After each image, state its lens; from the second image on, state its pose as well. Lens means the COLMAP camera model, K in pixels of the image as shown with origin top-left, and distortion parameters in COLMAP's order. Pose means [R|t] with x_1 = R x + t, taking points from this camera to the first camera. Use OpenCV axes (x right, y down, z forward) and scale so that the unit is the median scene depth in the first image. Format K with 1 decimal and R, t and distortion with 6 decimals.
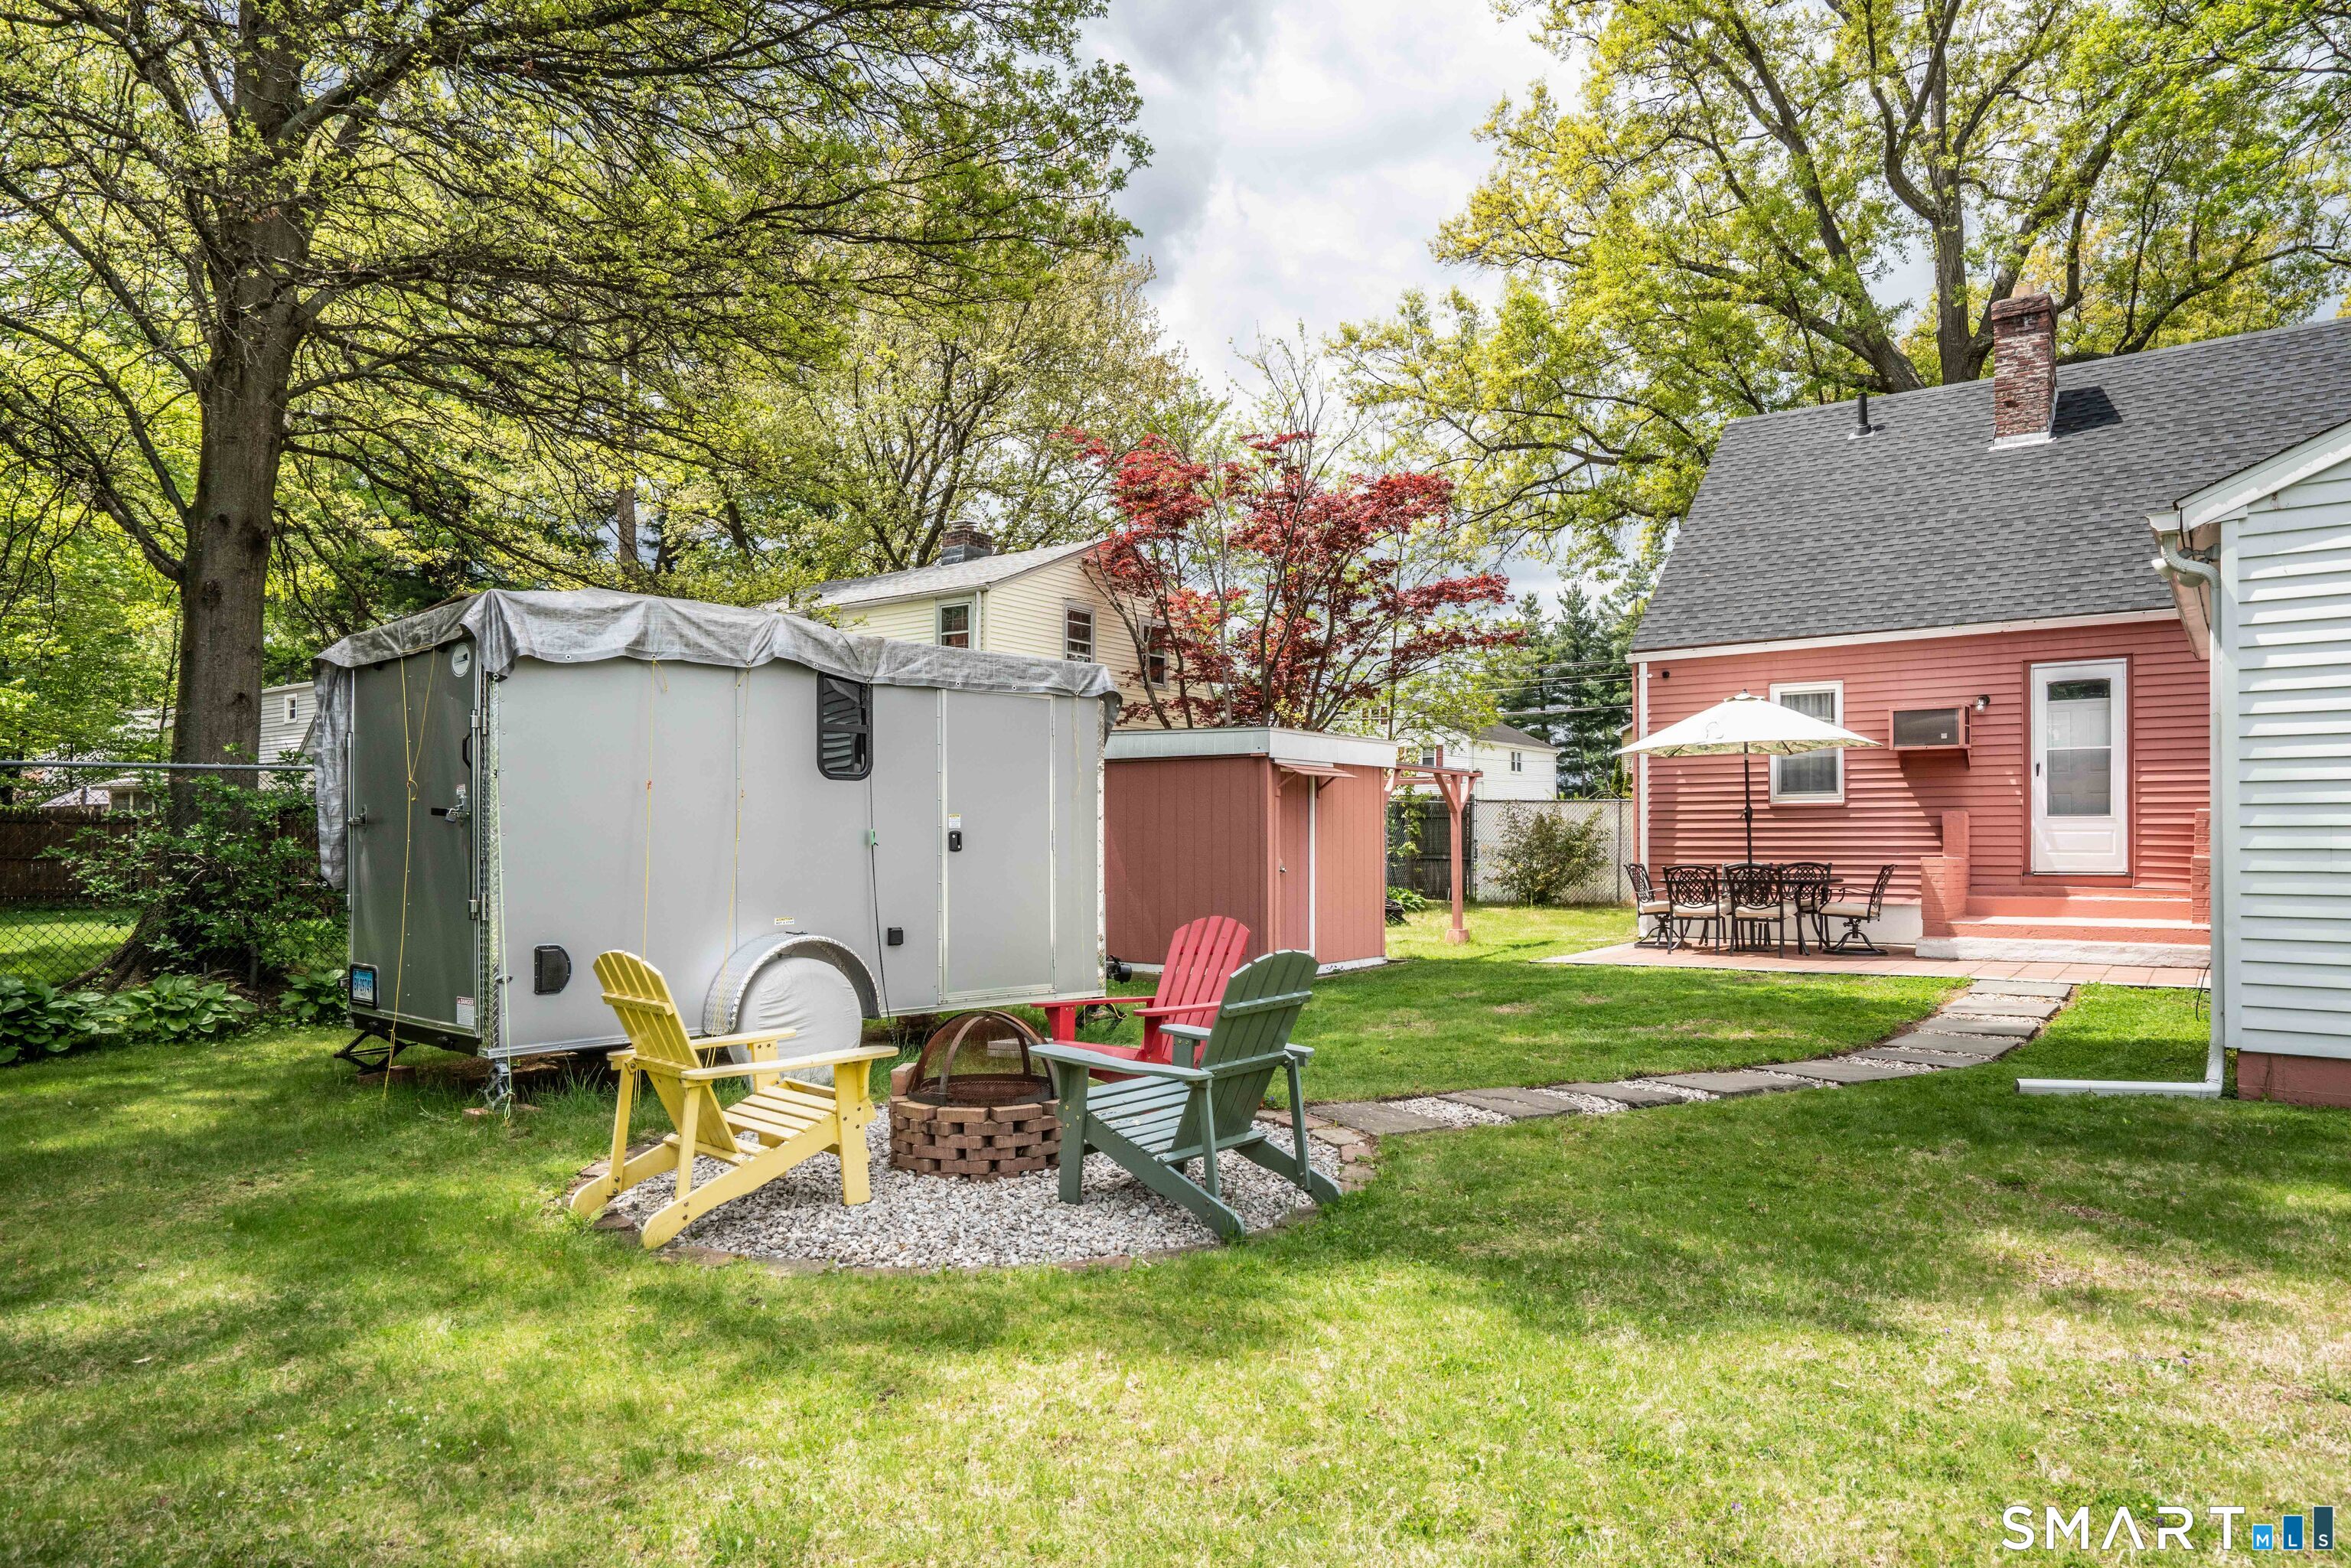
lens RADIAL K [[1455.7, 0, 1200.1], [0, 1455.7, 797.5], [0, 0, 1]] dist [-0.005404, -0.001322]
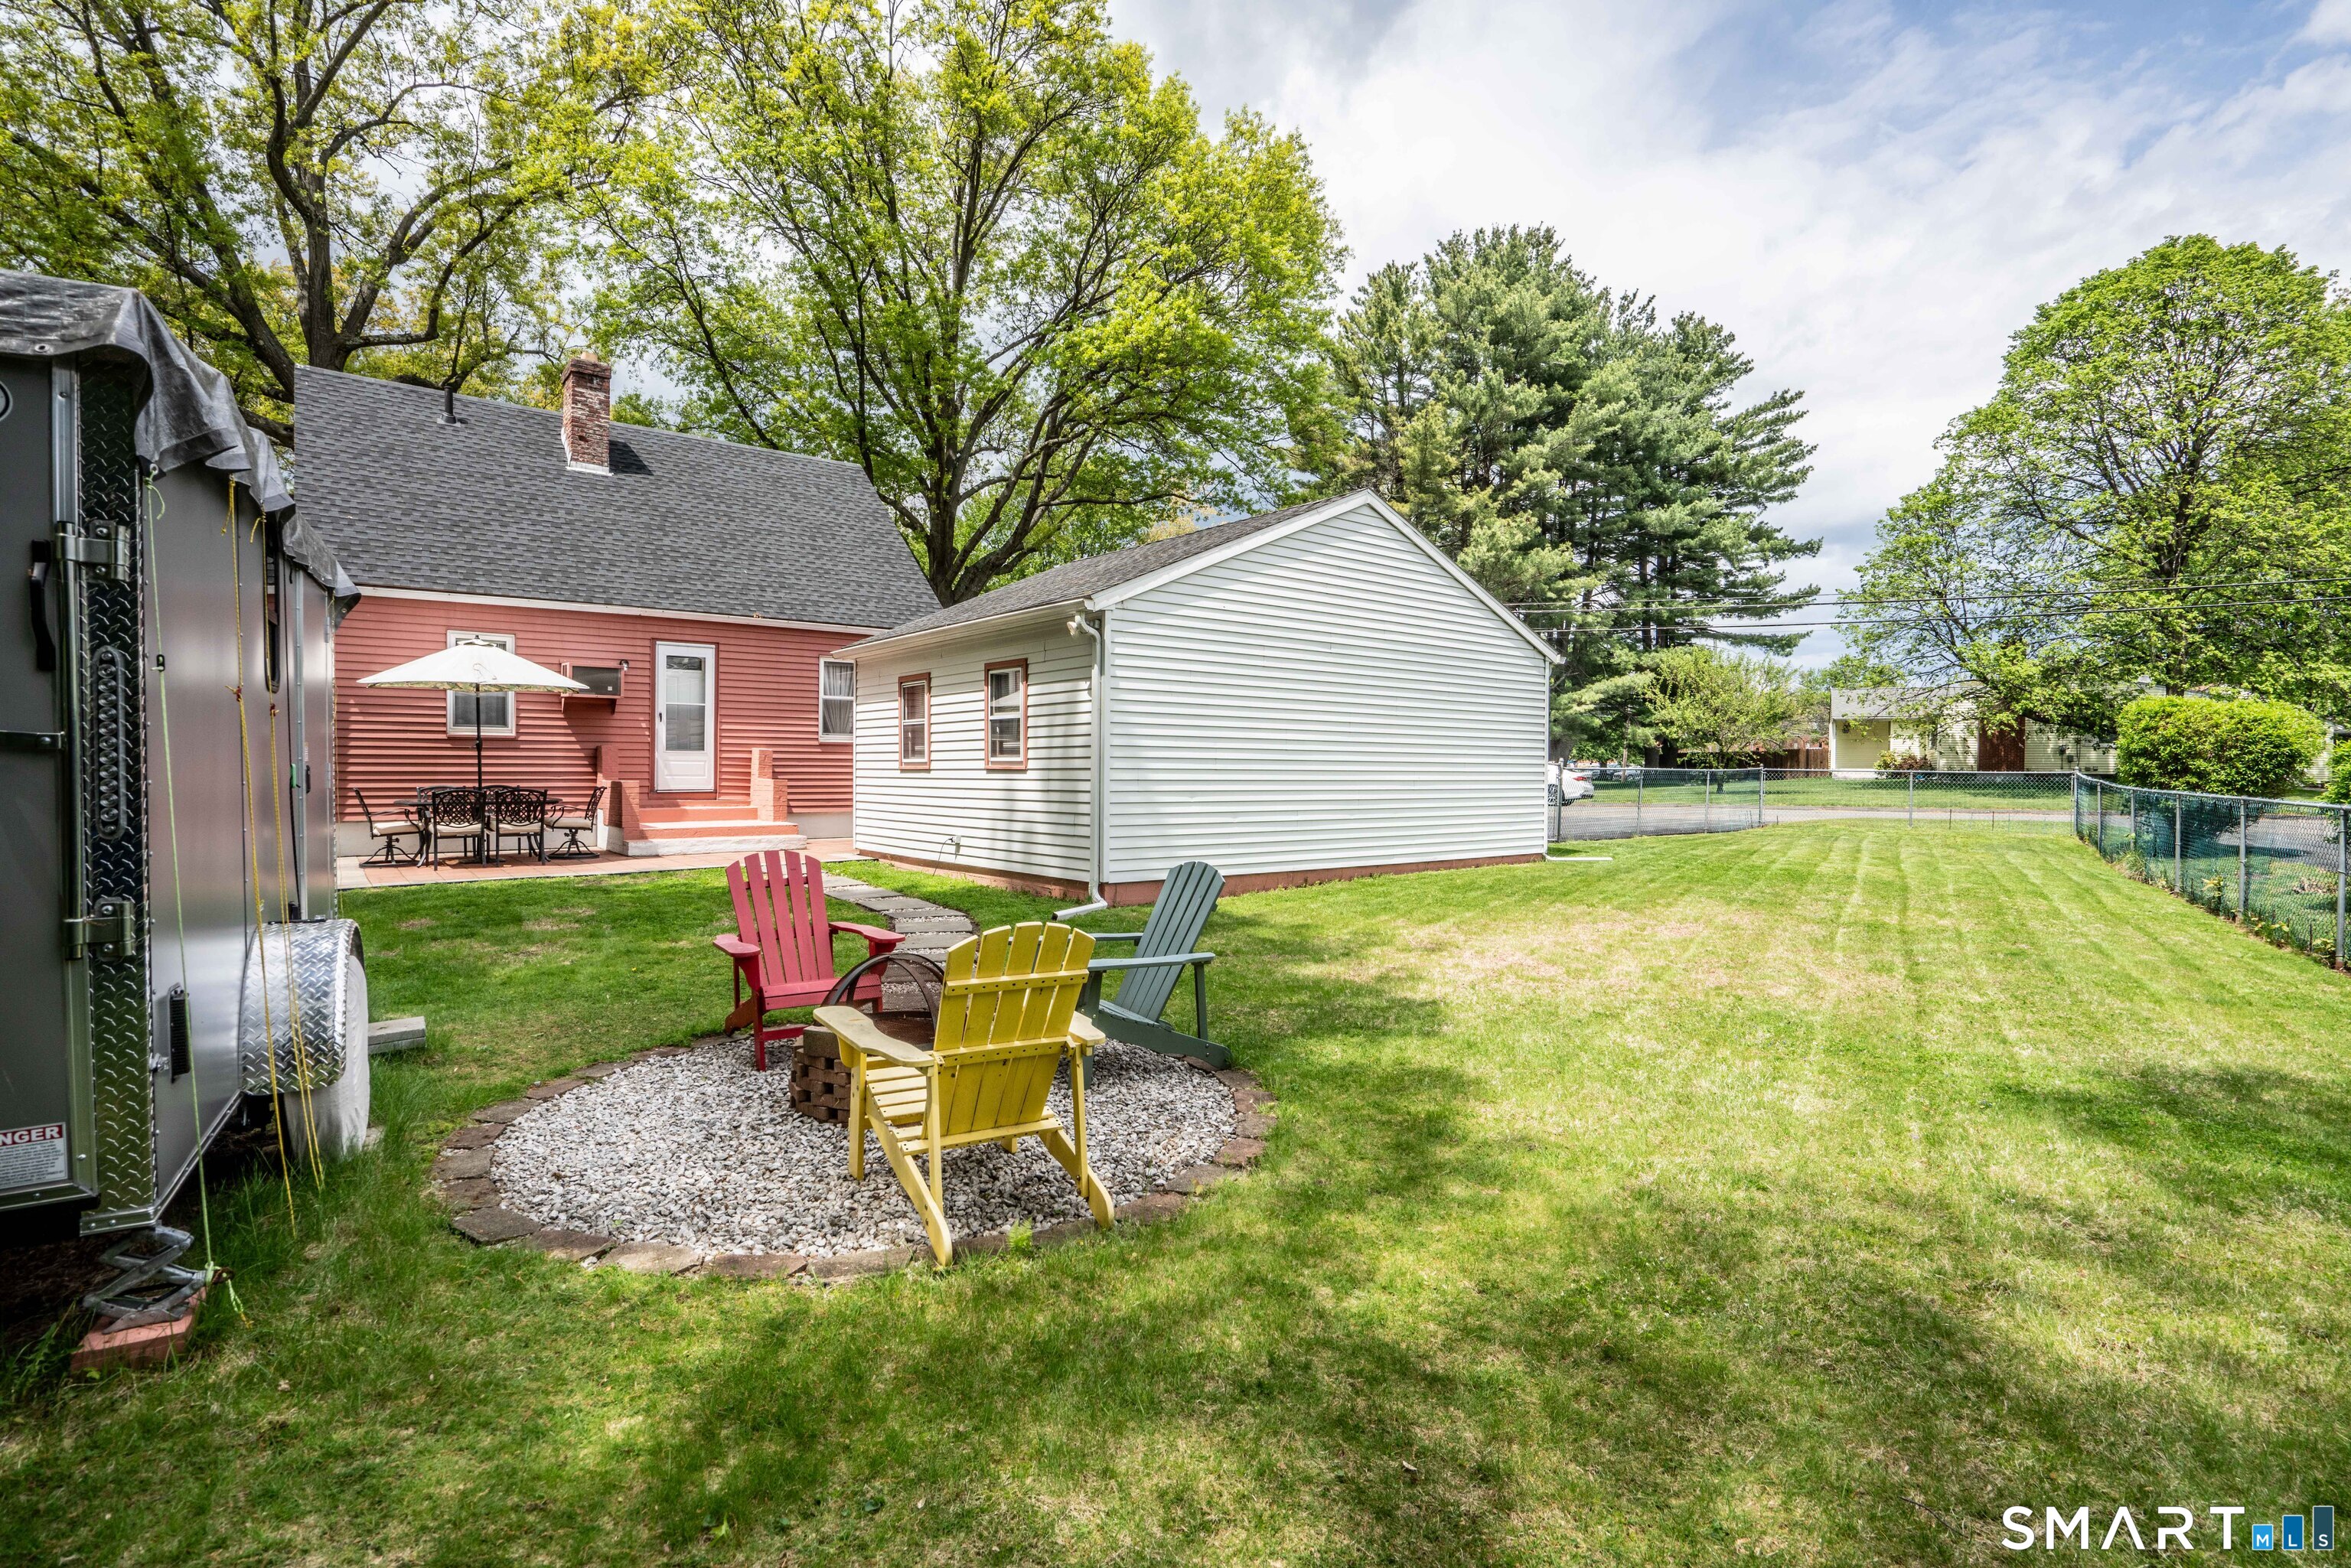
lens RADIAL K [[1113.9, 0, 1175.5], [0, 1113.9, 784.0], [0, 0, 1]] dist [-0.037333, 0.001135]
pose [[0.255082, -0.013044, 0.966832, -0.306375], [-0.038056, 0.998999, 0.023518, 0.001072], [-0.966170, -0.042793, 0.254330, 0.227875]]
